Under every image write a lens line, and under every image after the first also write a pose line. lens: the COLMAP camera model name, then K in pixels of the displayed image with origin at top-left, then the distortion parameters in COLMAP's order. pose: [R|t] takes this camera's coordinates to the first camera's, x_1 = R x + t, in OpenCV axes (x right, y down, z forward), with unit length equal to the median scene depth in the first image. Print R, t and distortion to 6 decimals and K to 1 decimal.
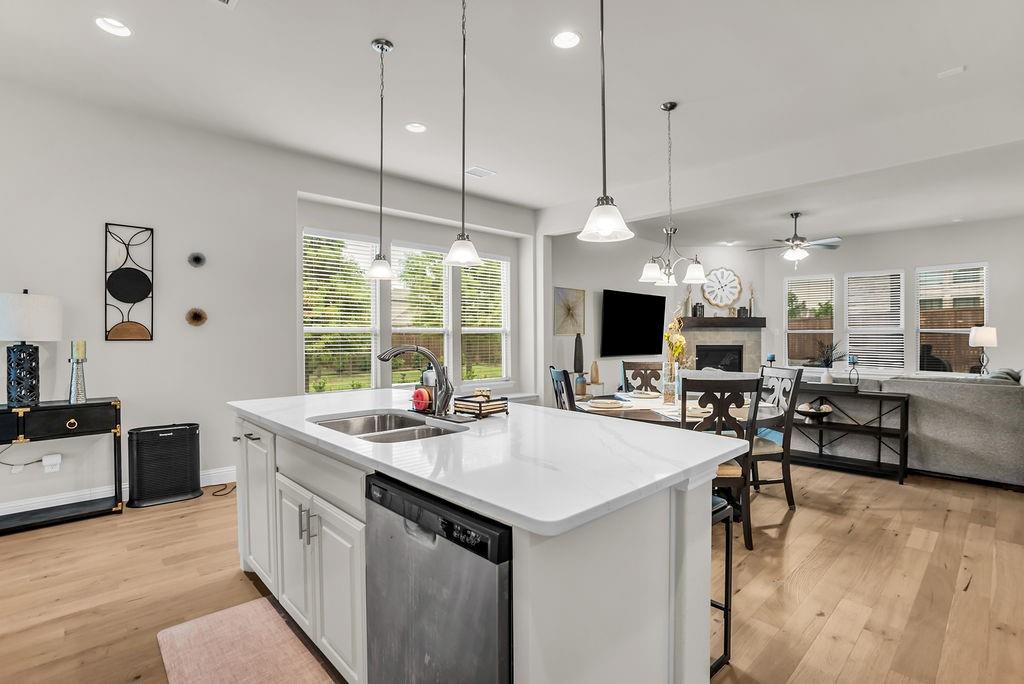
lens RADIAL K [[473.9, 0, 491.7], [0, 473.9, 342.0], [0, 0, 1]] dist [-0.053326, 0.004388]
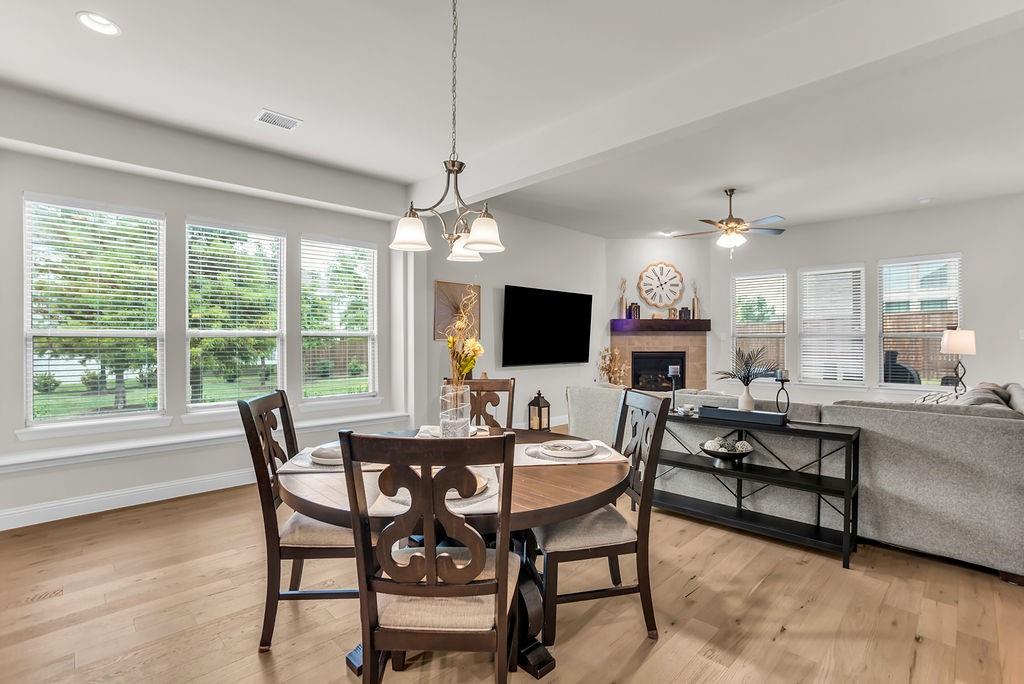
lens RADIAL K [[461.0, 0, 509.9], [0, 461.0, 345.0], [0, 0, 1]] dist [-0.047249, 0.005832]
pose [[0.998608, 0.000023, 0.052750, 0.229814], [0.000183, 0.999992, -0.003902, -0.003293], [-0.052750, 0.003906, 0.998600, 0.227605]]
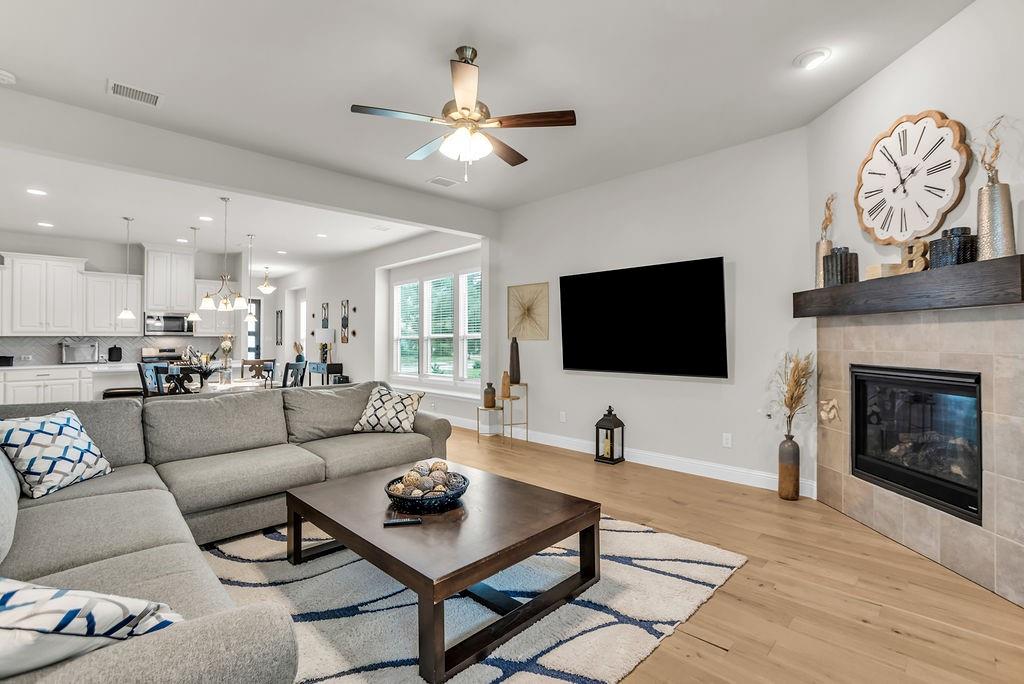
lens RADIAL K [[461.0, 0, 517.9], [0, 461.0, 337.7], [0, 0, 1]] dist [-0.047249, 0.005832]
pose [[0.071100, -0.005193, -0.997456, 1.054579], [-0.005233, 0.999971, -0.005579, -0.014447], [0.997455, 0.005617, 0.071071, 0.994657]]
